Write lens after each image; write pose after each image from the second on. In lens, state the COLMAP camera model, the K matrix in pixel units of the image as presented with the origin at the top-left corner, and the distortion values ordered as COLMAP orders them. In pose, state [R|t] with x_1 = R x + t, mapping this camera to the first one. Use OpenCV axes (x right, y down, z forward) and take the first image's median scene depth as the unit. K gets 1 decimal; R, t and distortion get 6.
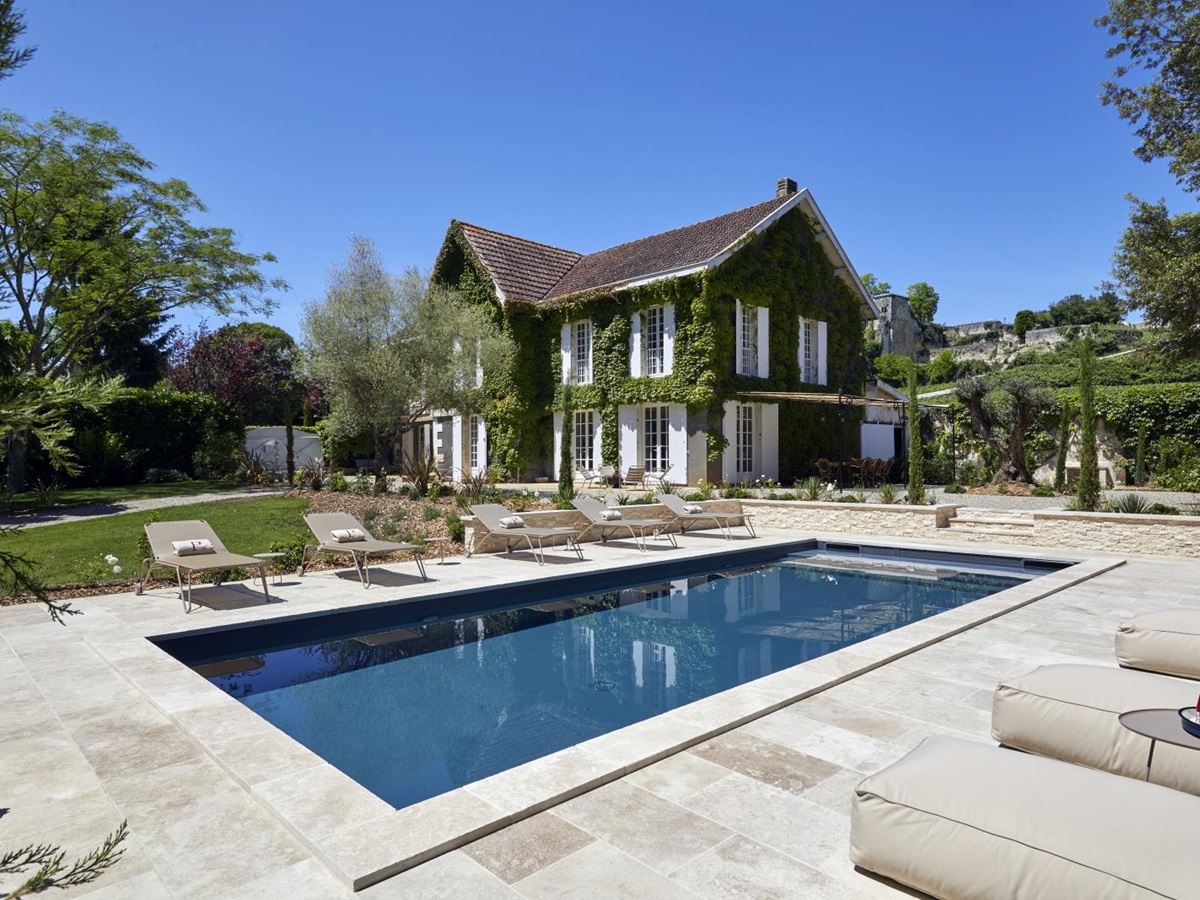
lens RADIAL K [[733.6, 0, 600.0], [0, 733.6, 450.0], [0, 0, 1]] dist [0.000036, -0.000138]
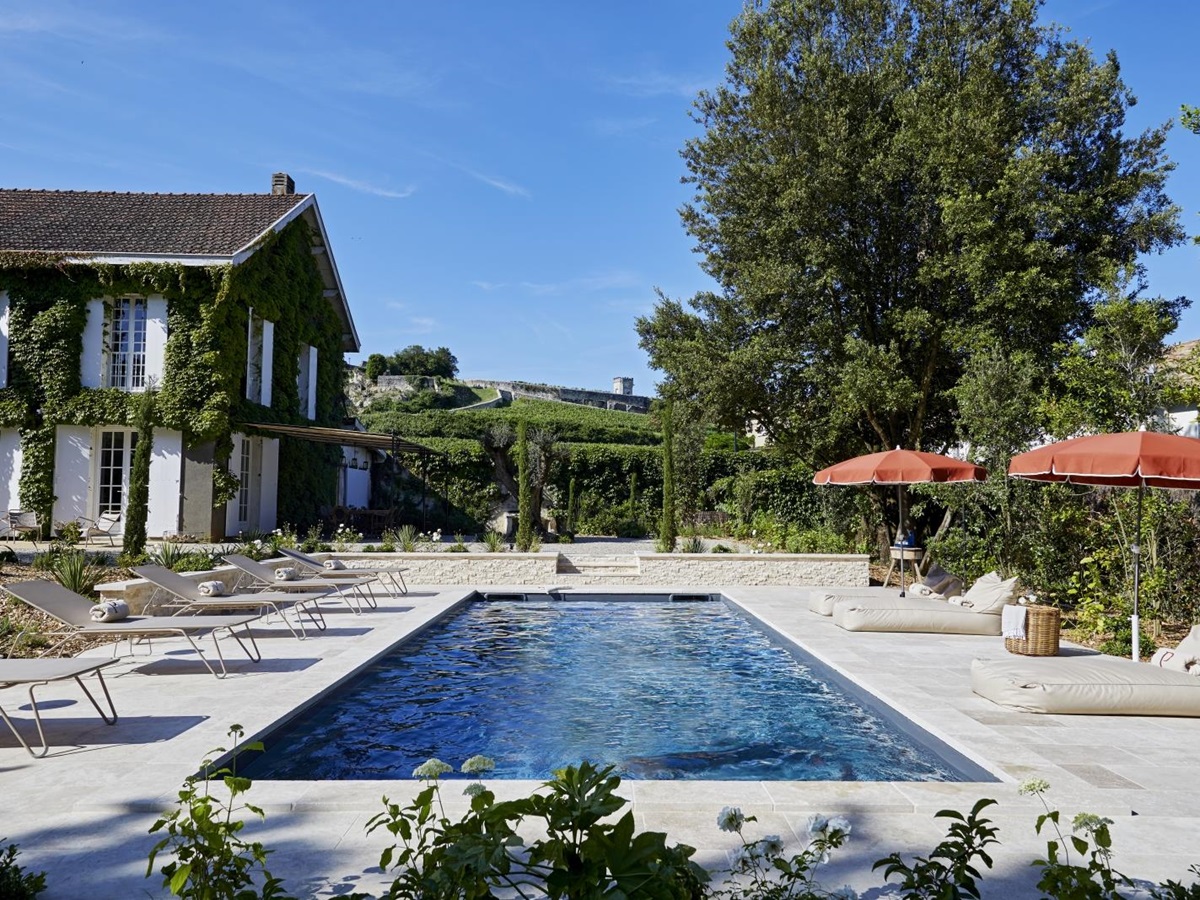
lens RADIAL K [[872.0, 0, 600.0], [0, 872.0, 450.0], [0, 0, 1]] dist [0.002171, 0.001209]
pose [[0.672969, 0.059353, 0.737286, -0.240803], [-0.019588, 0.997856, -0.062450, 0.004111], [-0.739411, 0.027585, 0.672689, 0.065970]]
